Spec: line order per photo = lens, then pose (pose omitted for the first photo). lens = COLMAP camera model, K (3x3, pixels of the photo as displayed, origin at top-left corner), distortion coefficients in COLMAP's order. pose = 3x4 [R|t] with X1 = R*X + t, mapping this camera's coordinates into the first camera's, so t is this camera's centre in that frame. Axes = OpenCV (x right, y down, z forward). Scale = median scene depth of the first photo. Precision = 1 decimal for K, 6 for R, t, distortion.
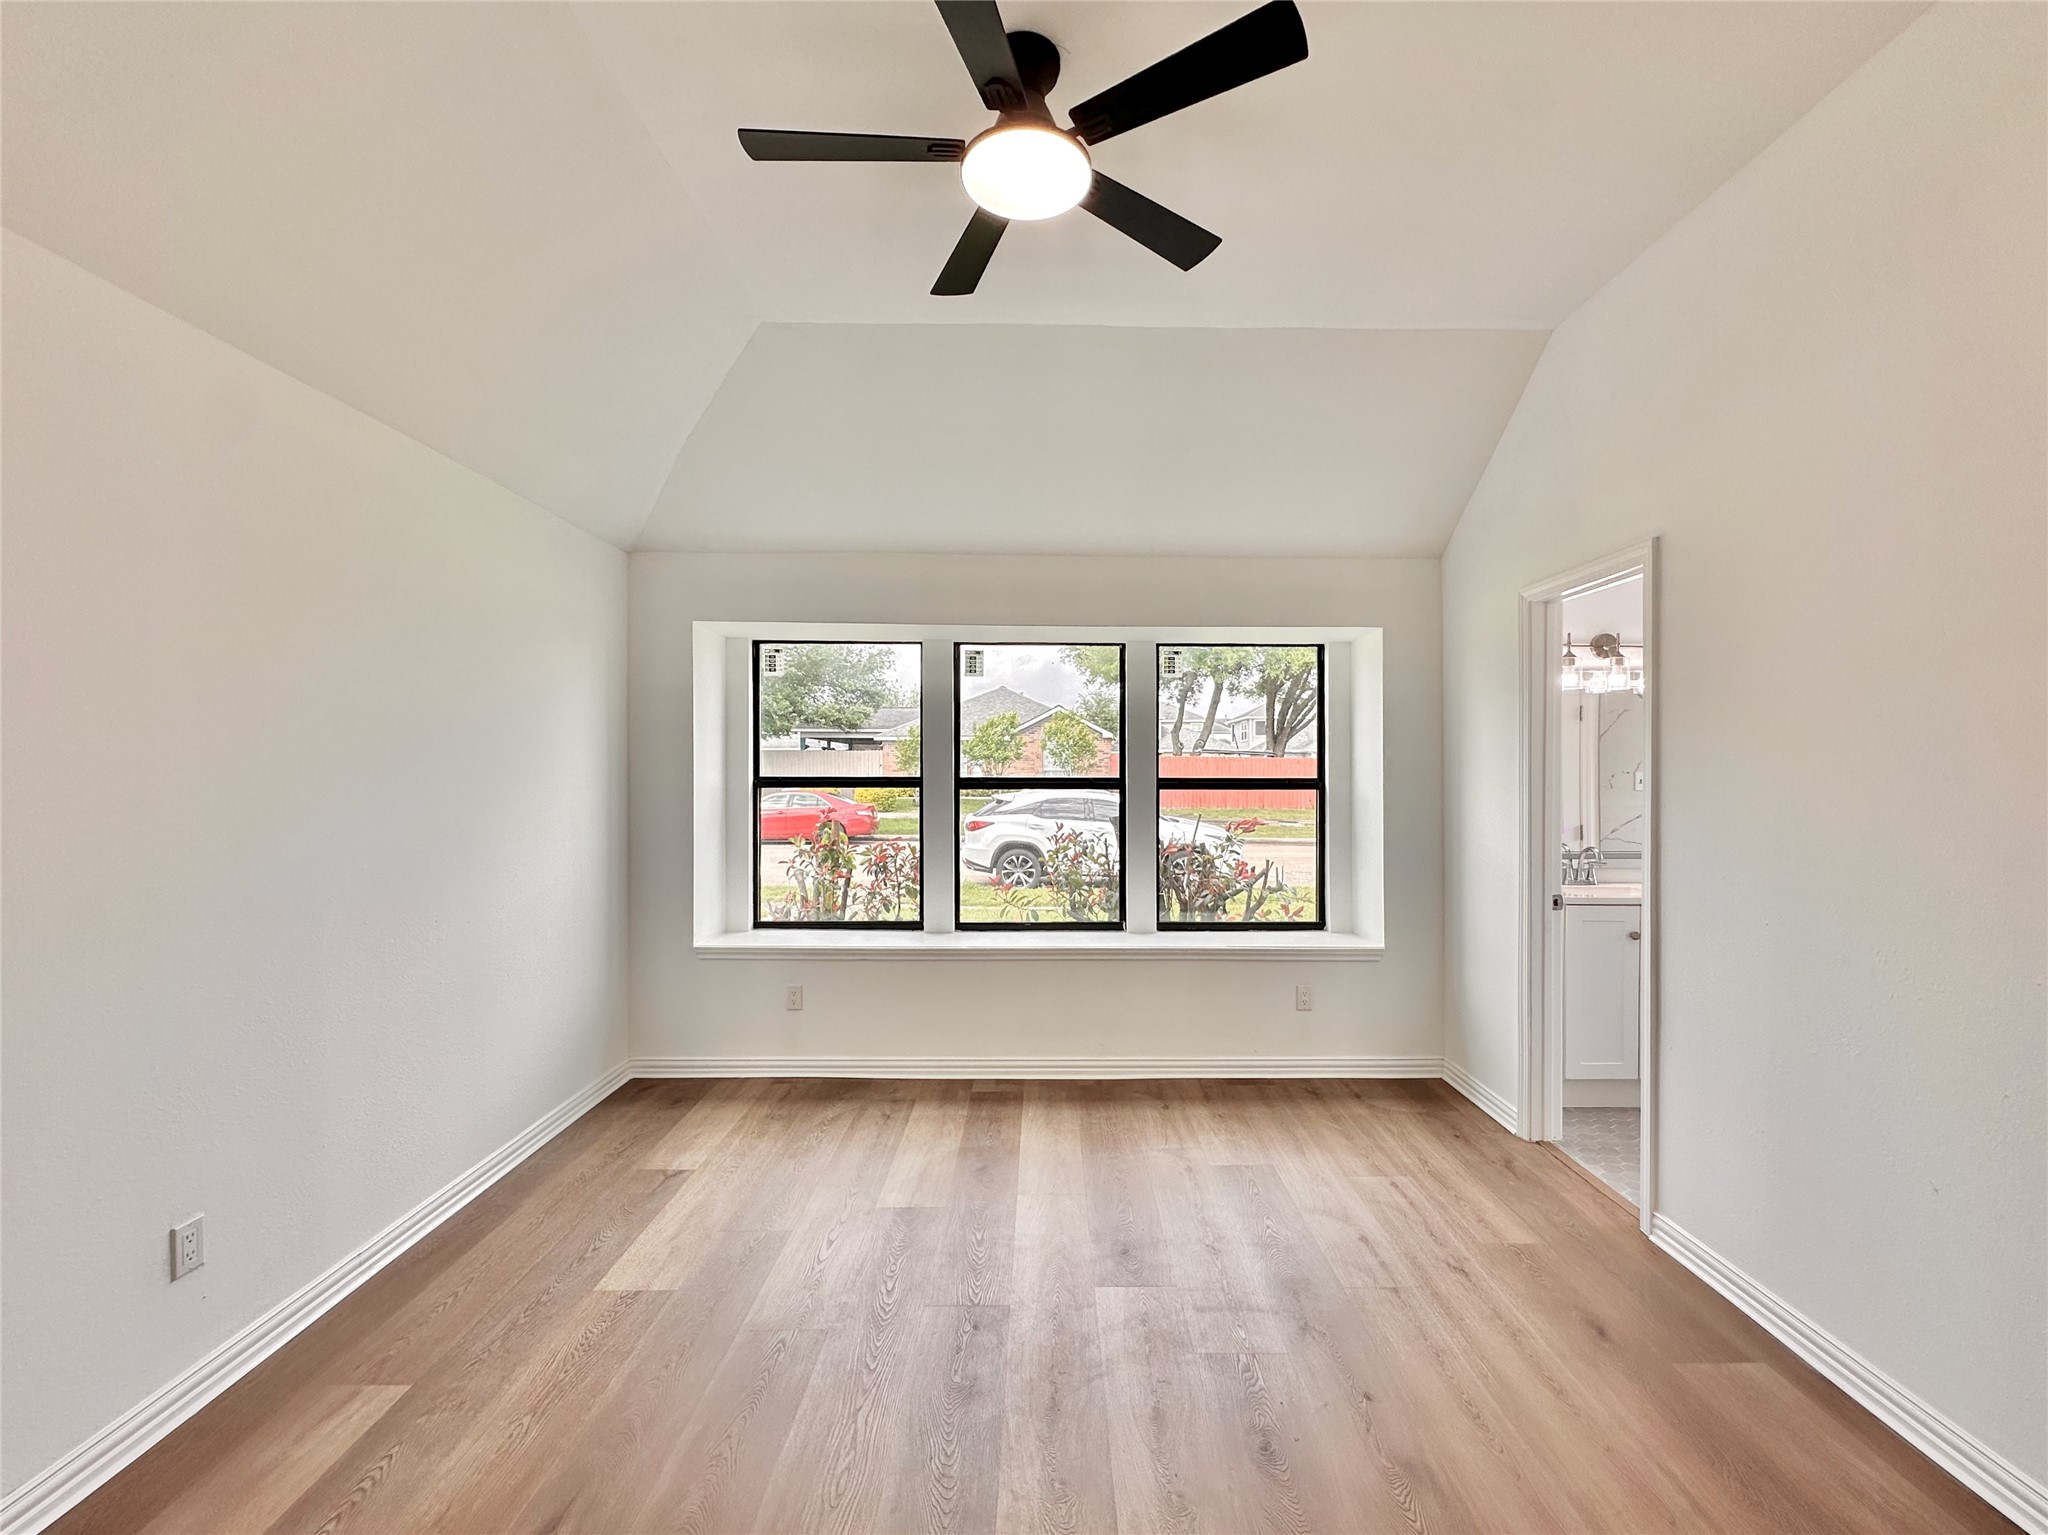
lens RADIAL K [[854.1, 0, 1056.9], [0, 854.1, 774.9], [0, 0, 1]] dist [-0.009373, 0.000208]
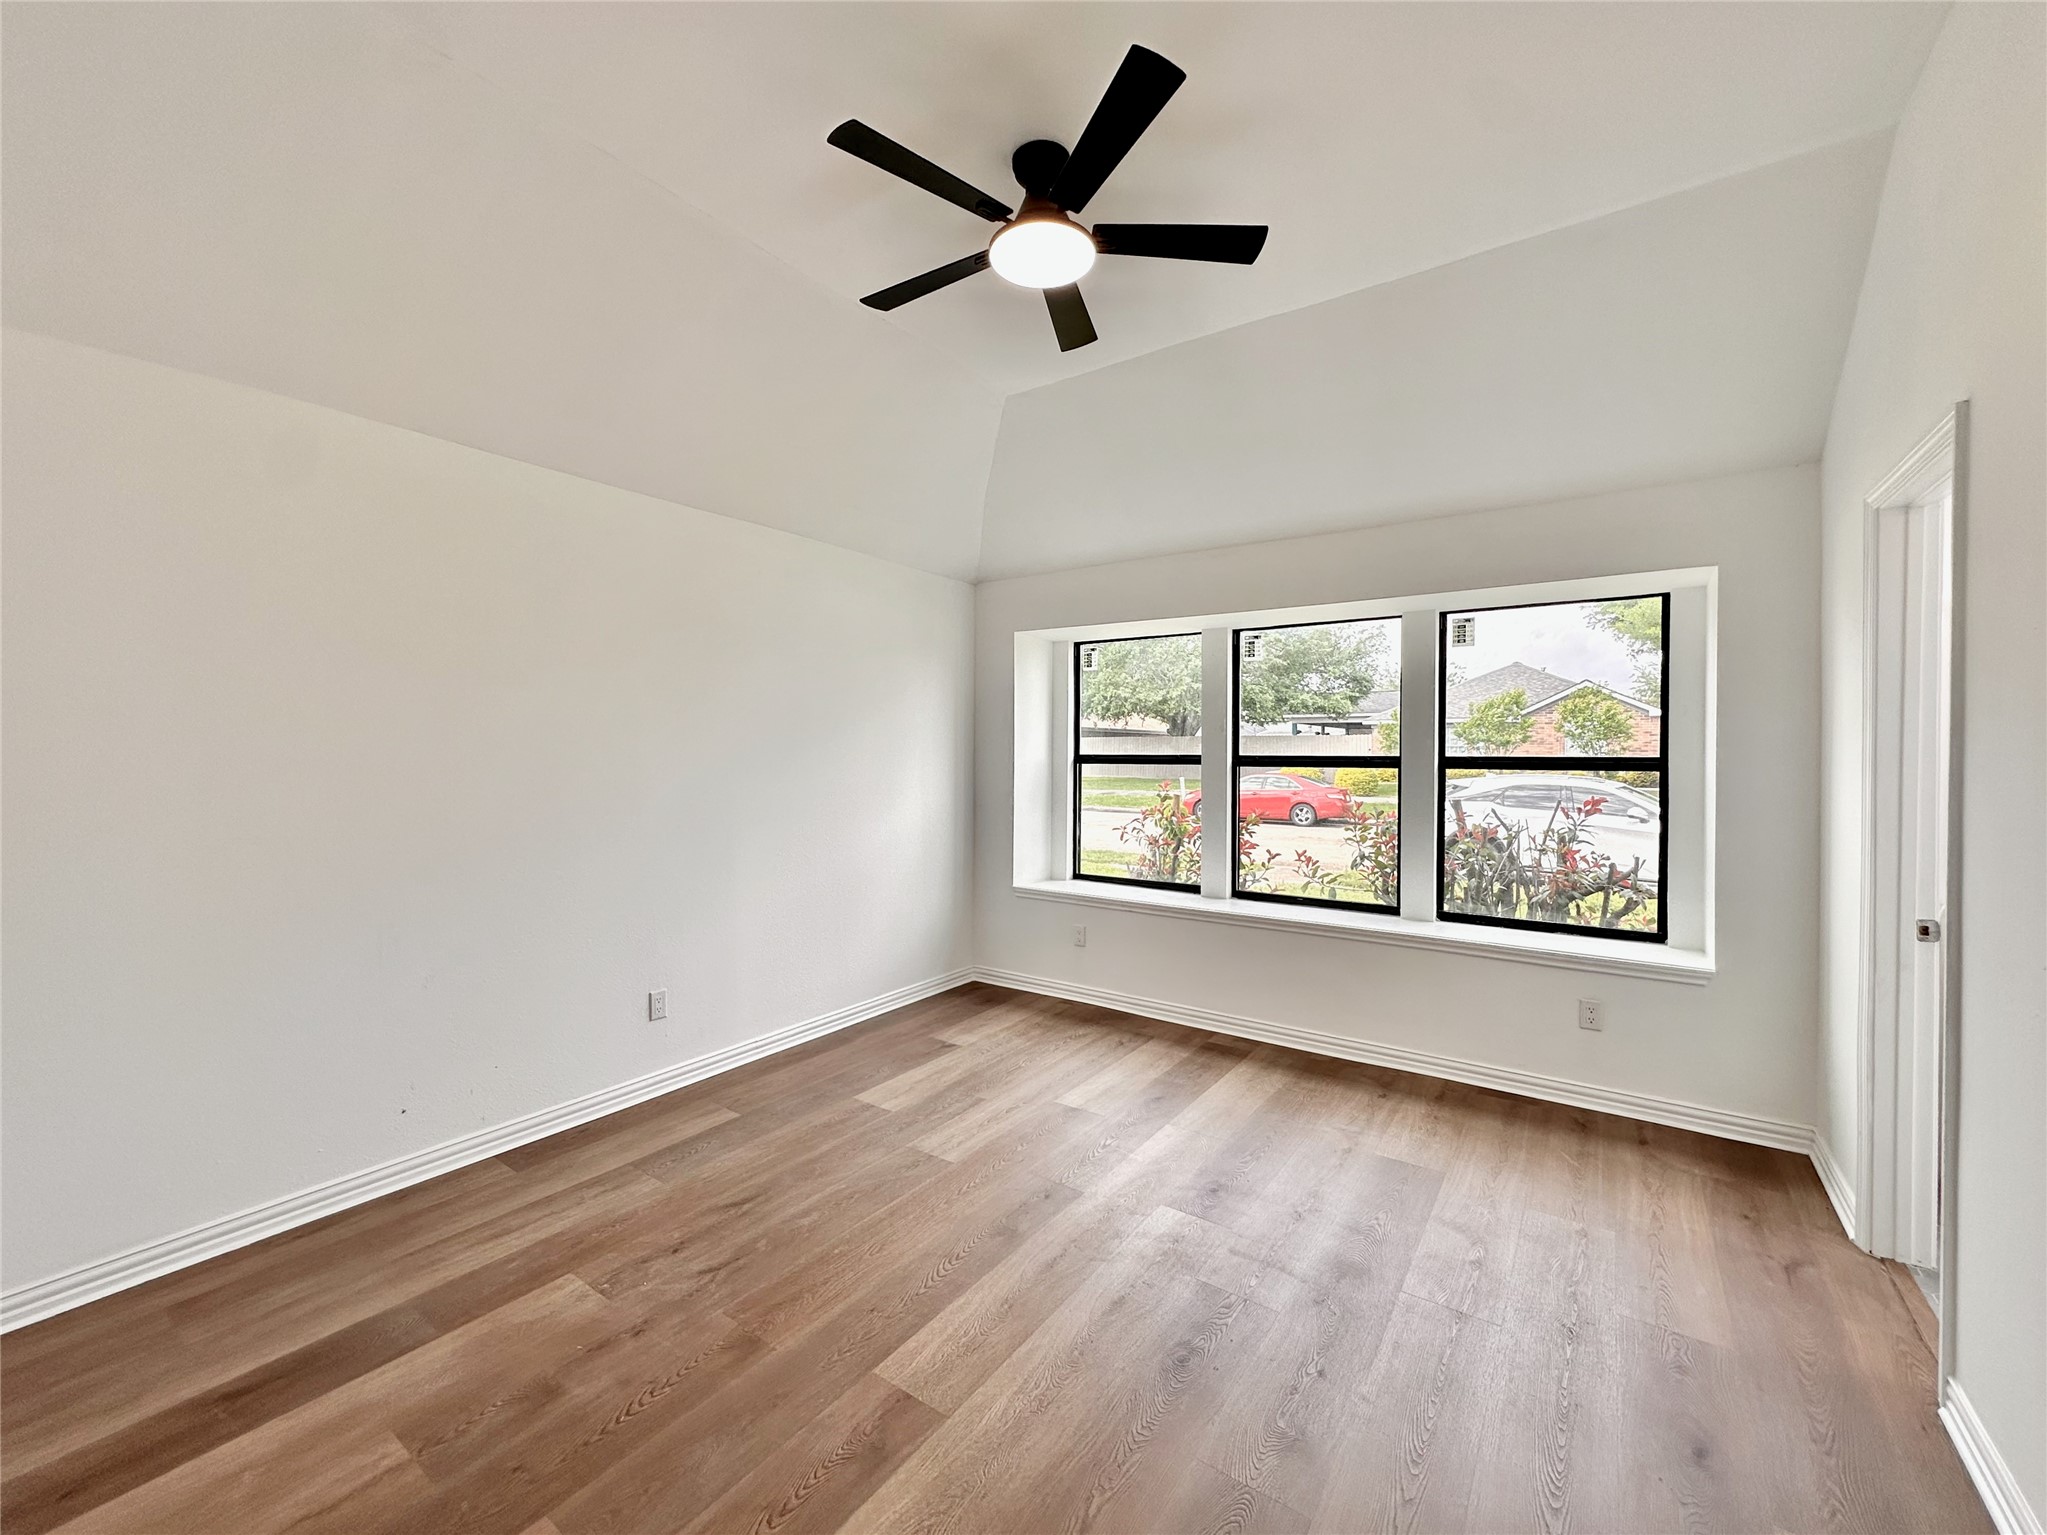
lens RADIAL K [[816.9, 0, 1029.9], [0, 816.9, 765.8], [0, 0, 1]] dist [-0.009556, 0.000466]
pose [[0.810551, 0.010023, -0.585582, 0.324197], [-0.005521, 0.999940, 0.009474, 0.009135], [0.585642, -0.004446, 0.810558, 0.019616]]
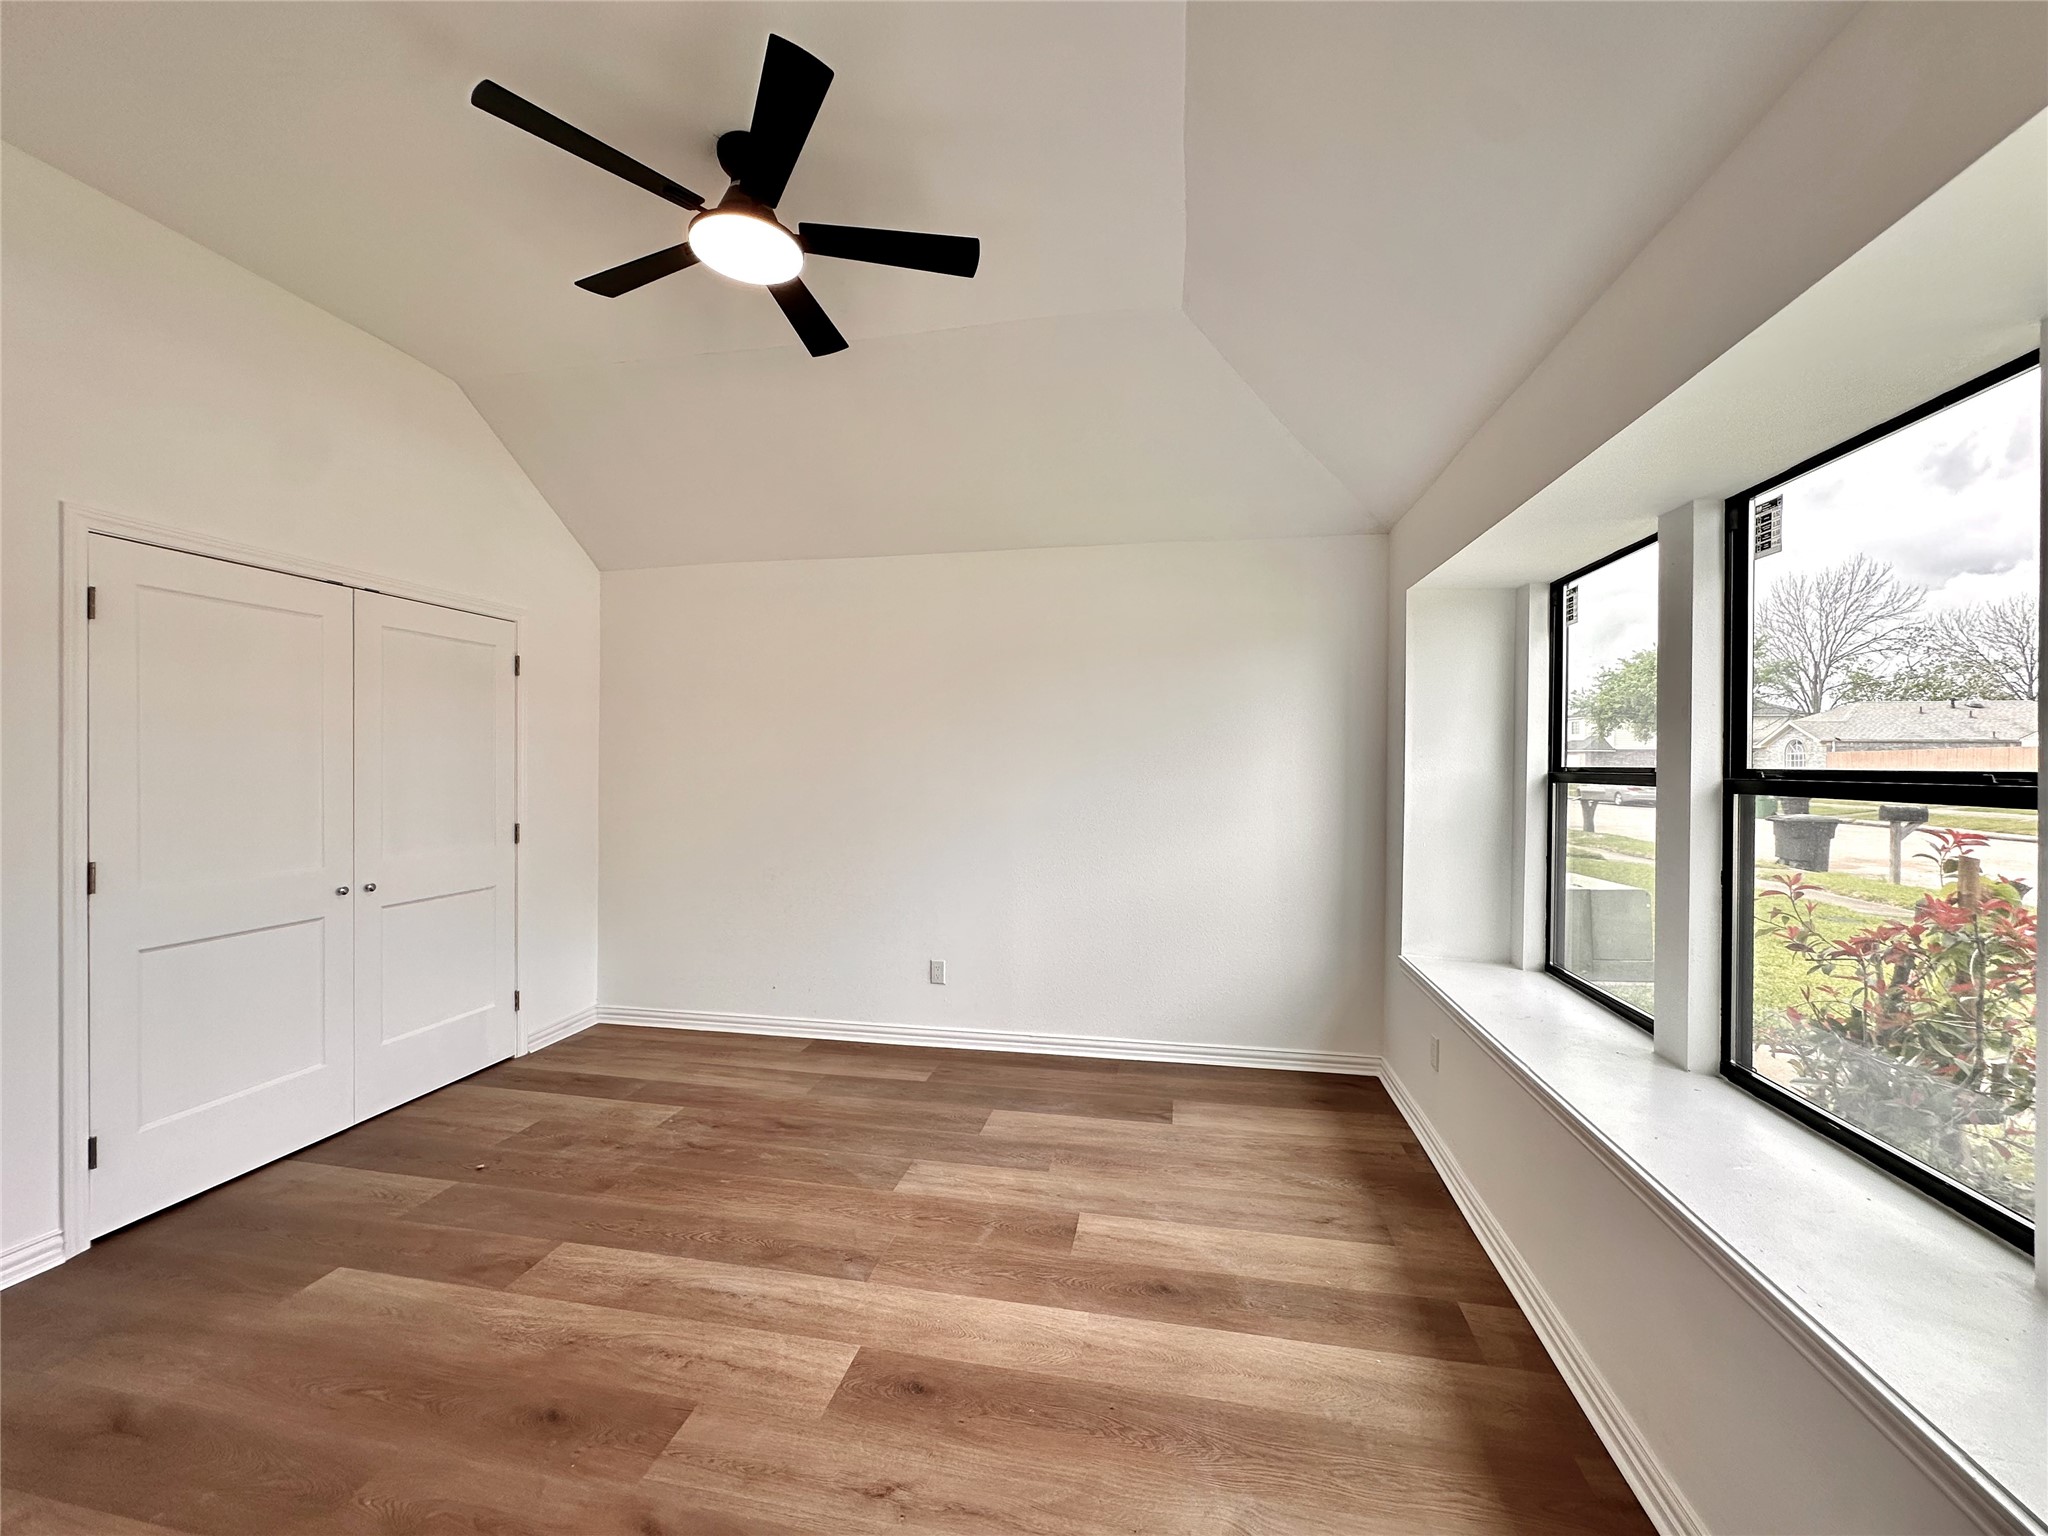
lens RADIAL K [[817.3, 0, 1030.4], [0, 817.3, 766.3], [0, 0, 1]] dist [-0.009556, 0.000466]
pose [[-0.200561, -0.000260, -0.979681, 0.504161], [-0.011585, 0.999931, 0.002106, 0.006145], [0.979613, 0.011772, -0.200550, 0.818400]]
